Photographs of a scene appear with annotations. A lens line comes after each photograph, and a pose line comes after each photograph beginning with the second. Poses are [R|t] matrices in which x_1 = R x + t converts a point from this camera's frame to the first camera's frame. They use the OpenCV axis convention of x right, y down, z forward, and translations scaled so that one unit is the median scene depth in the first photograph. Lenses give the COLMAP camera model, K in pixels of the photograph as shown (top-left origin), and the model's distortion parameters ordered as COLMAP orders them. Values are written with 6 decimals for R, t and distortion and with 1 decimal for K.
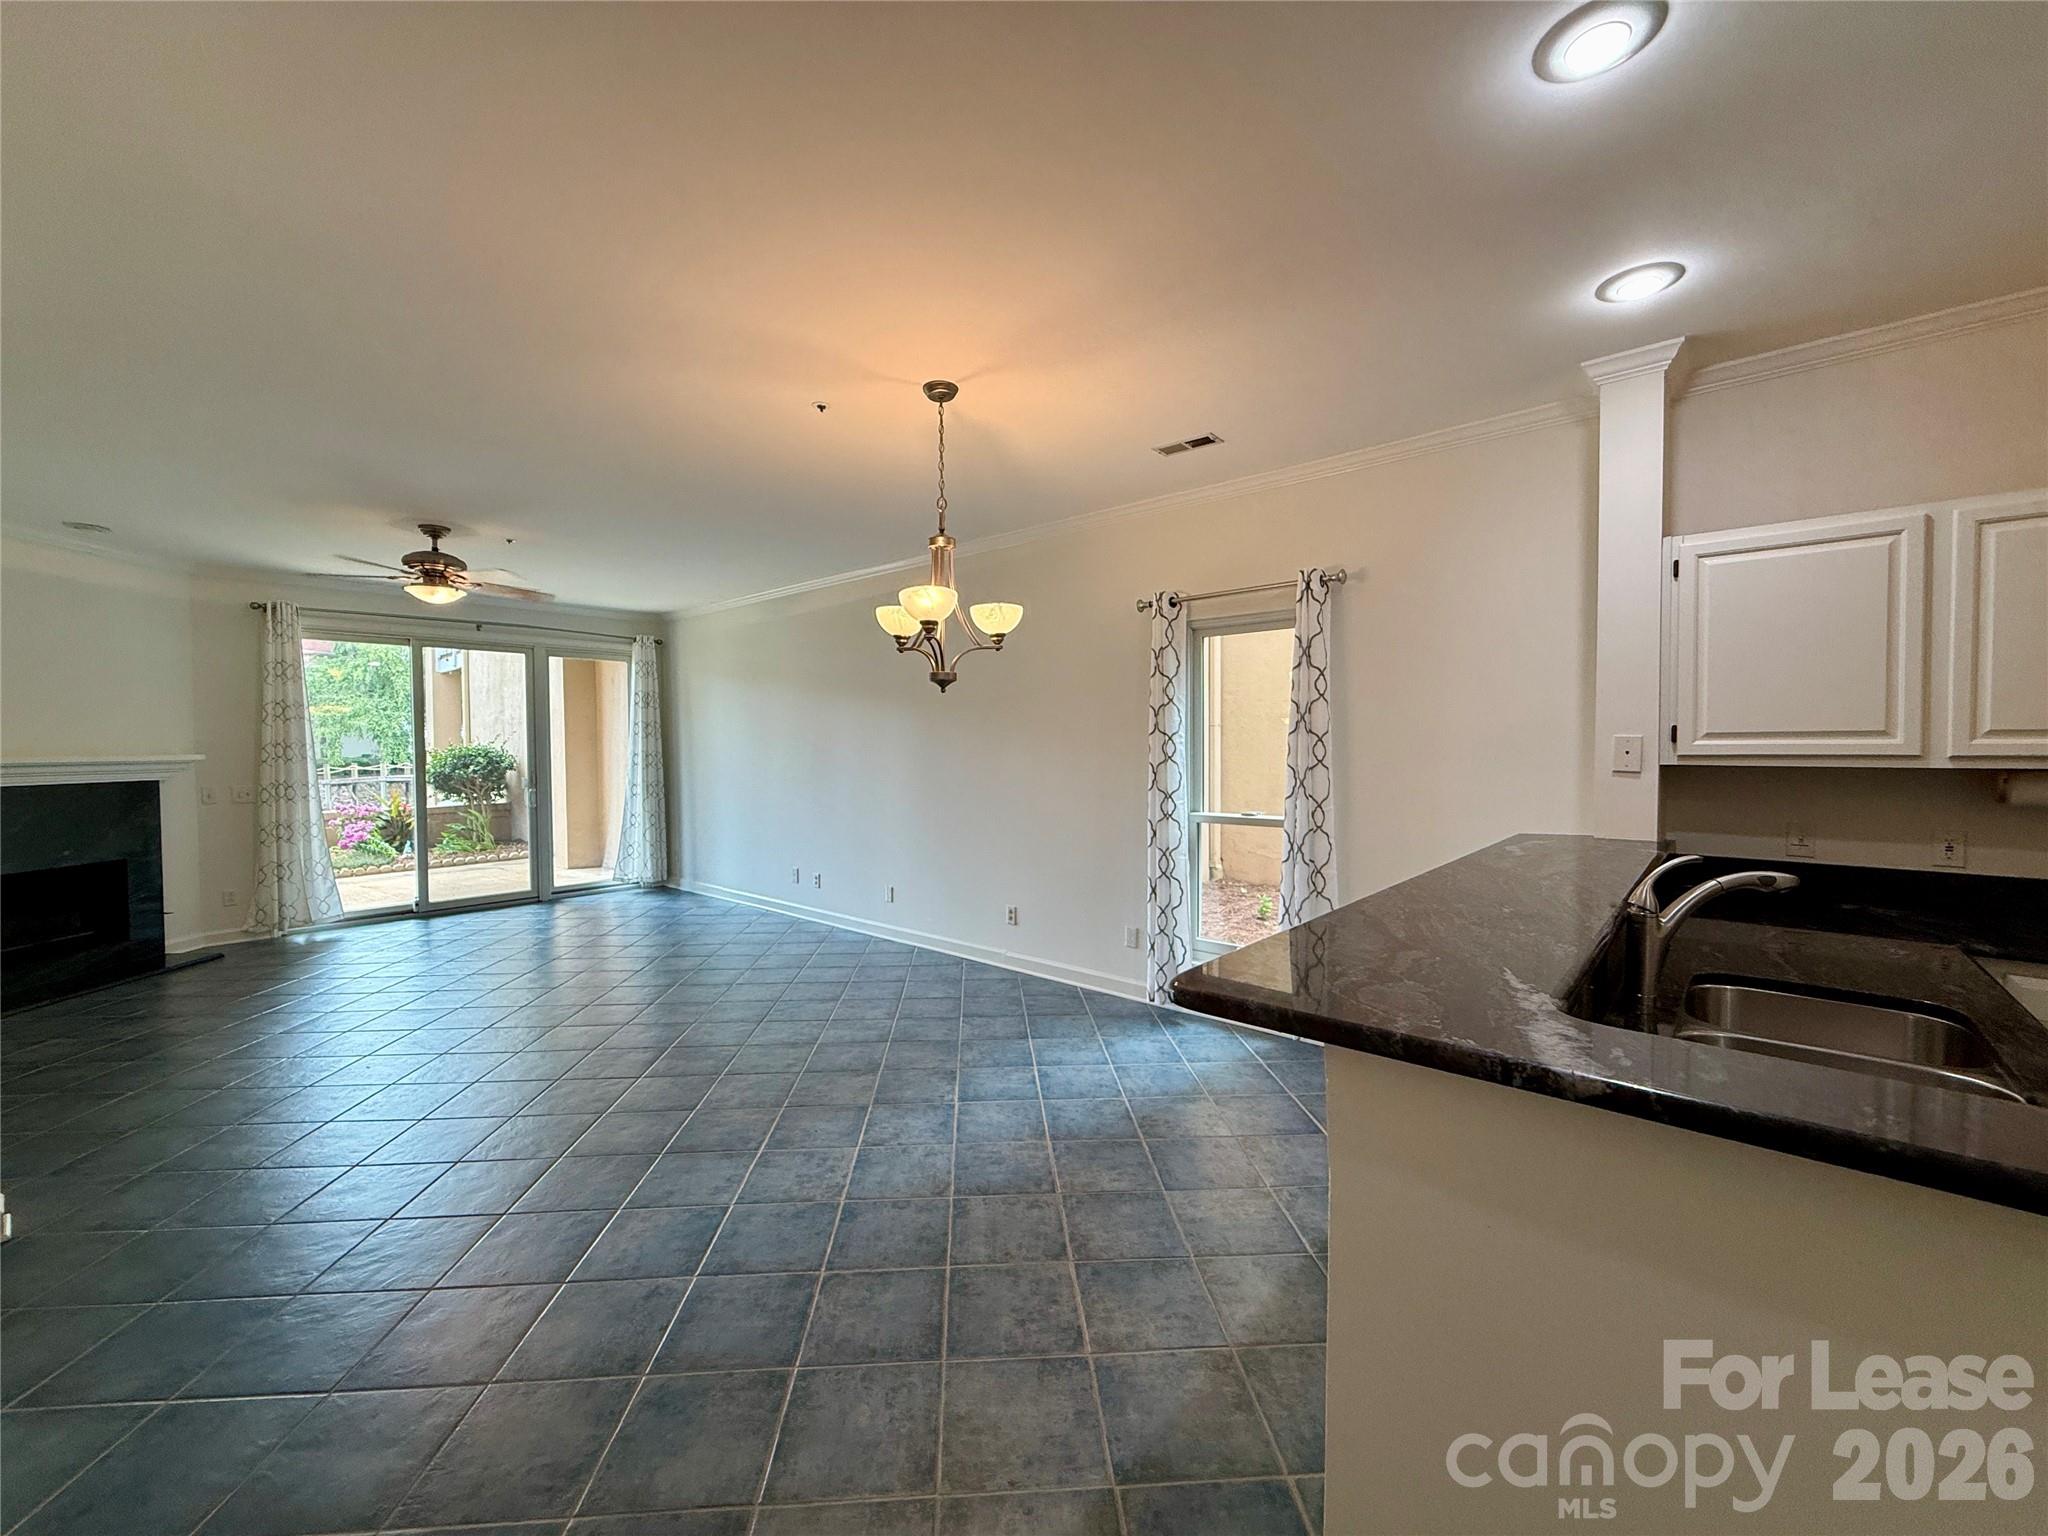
lens RADIAL K [[816.0, 0, 1022.3], [0, 816.0, 766.0], [0, 0, 1]] dist [-0.000621, -0.000434]
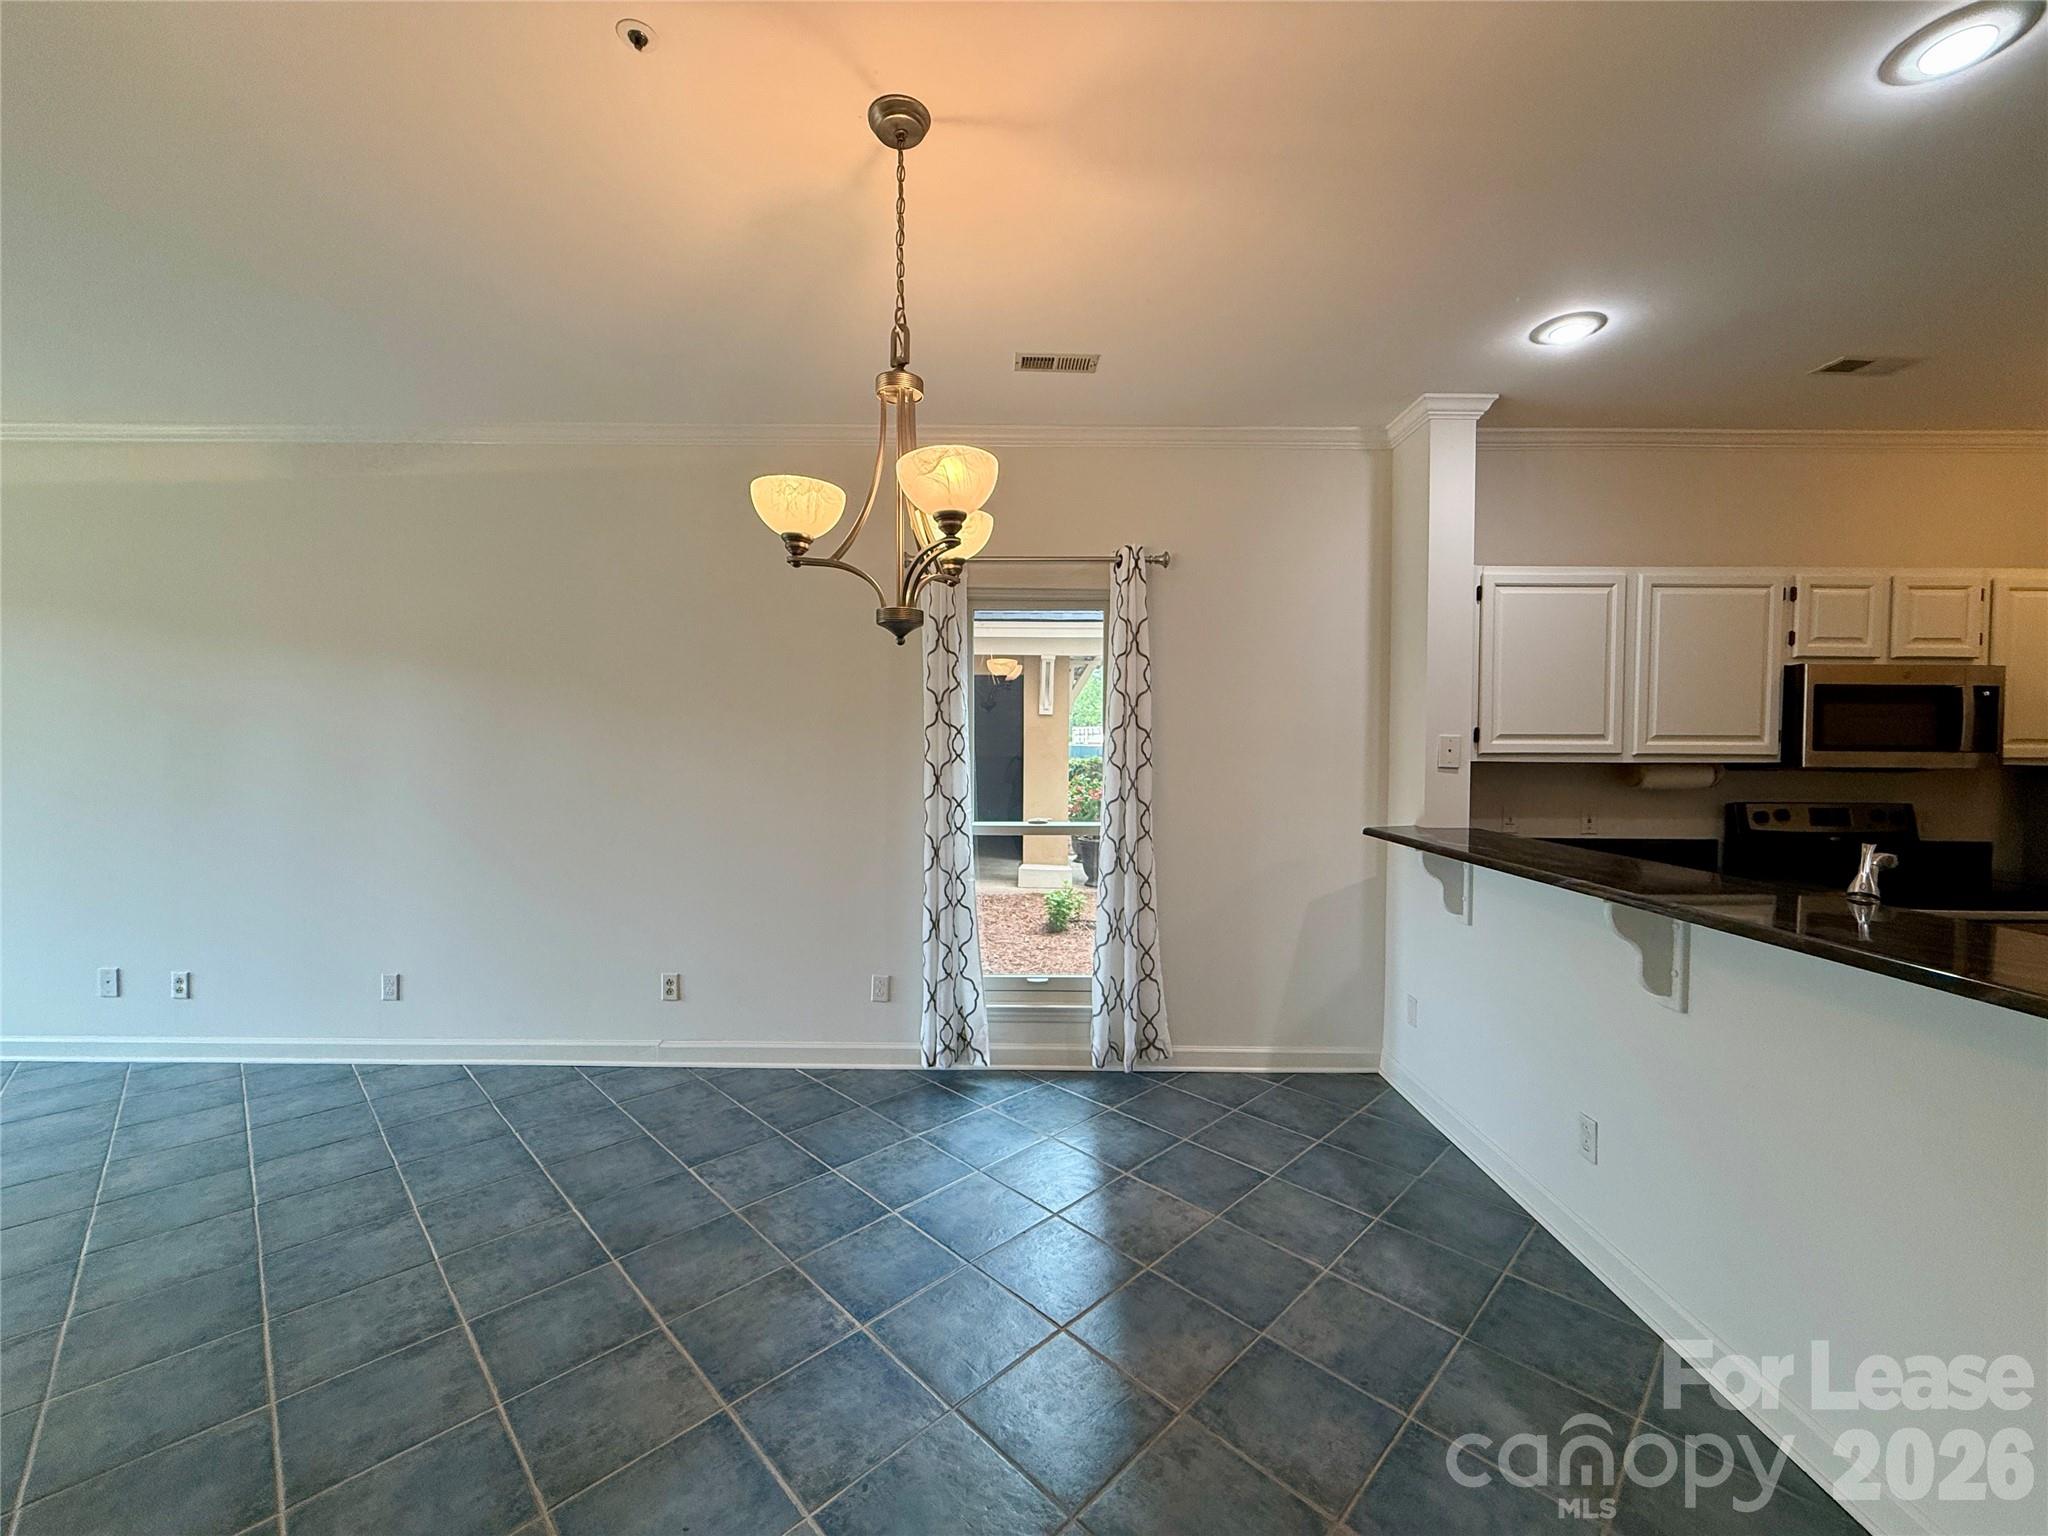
lens RADIAL K [[816.0, 0, 1022.3], [0, 816.0, 766.0], [0, 0, 1]] dist [-0.000621, -0.000434]
pose [[0.749759, -0.009375, 0.661645, -0.207241], [0.008137, 0.999955, 0.004948, -0.002682], [-0.661661, 0.001674, 0.749801, 0.250366]]
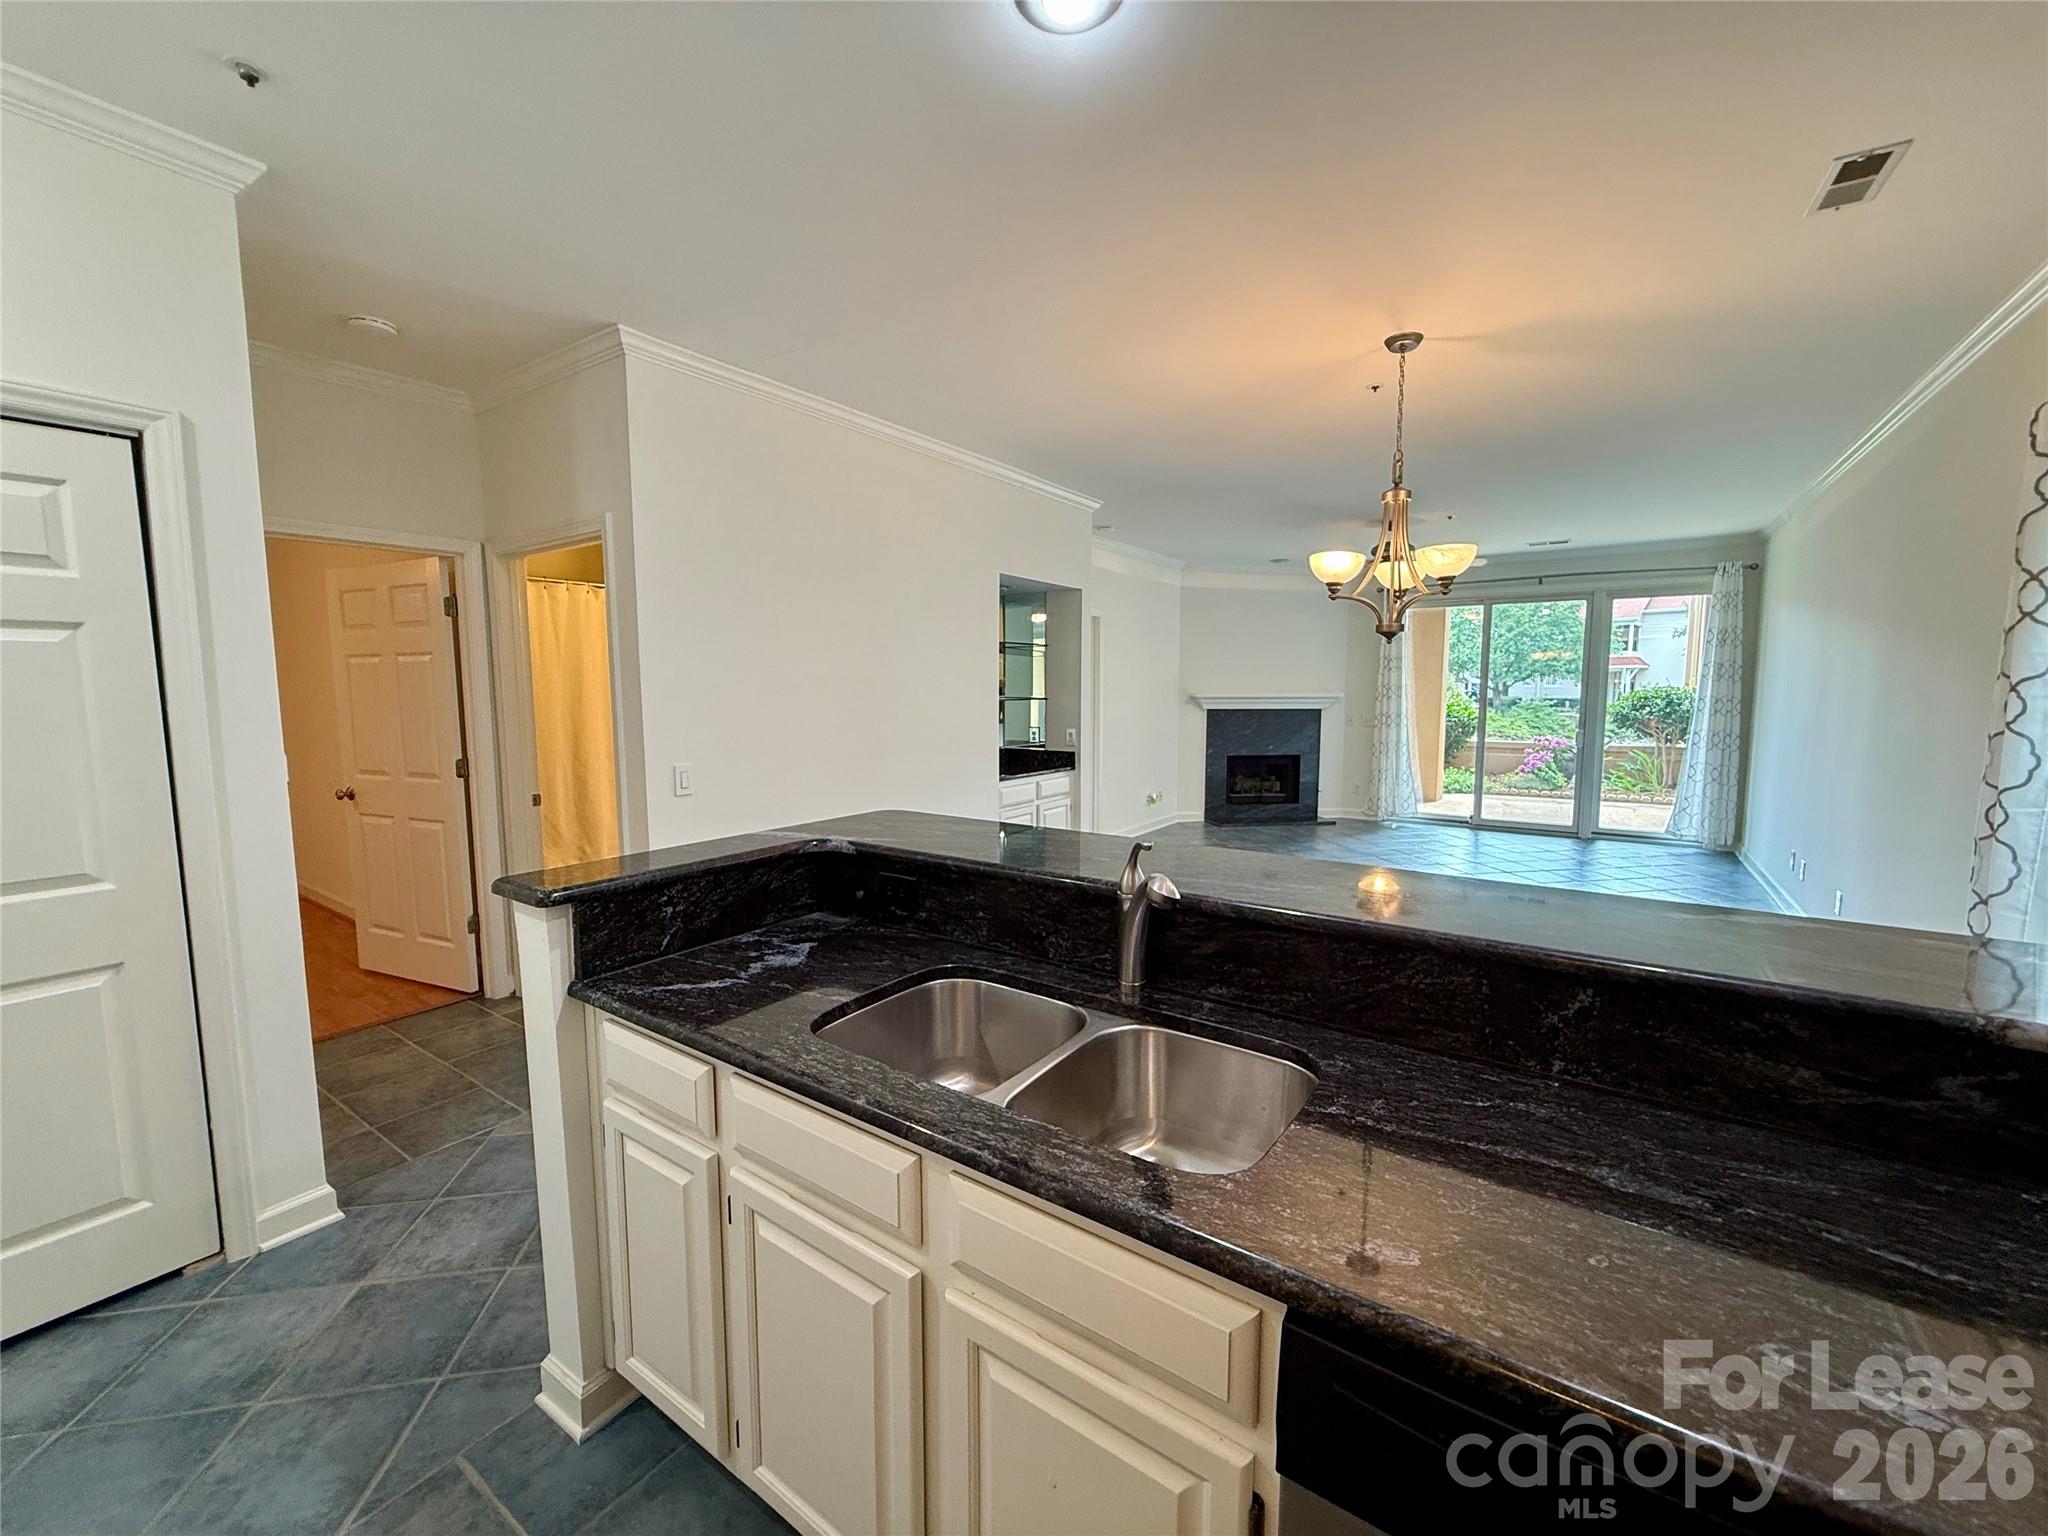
lens RADIAL K [[816.1, 0, 1026.7], [0, 816.1, 764.5], [0, 0, 1]] dist [-0.000462, 0.000764]
pose [[0.116513, 0.100109, -0.988131, 0.440030], [-0.027943, 0.994844, 0.097495, -0.012477], [0.992796, 0.016252, 0.118710, 0.209749]]
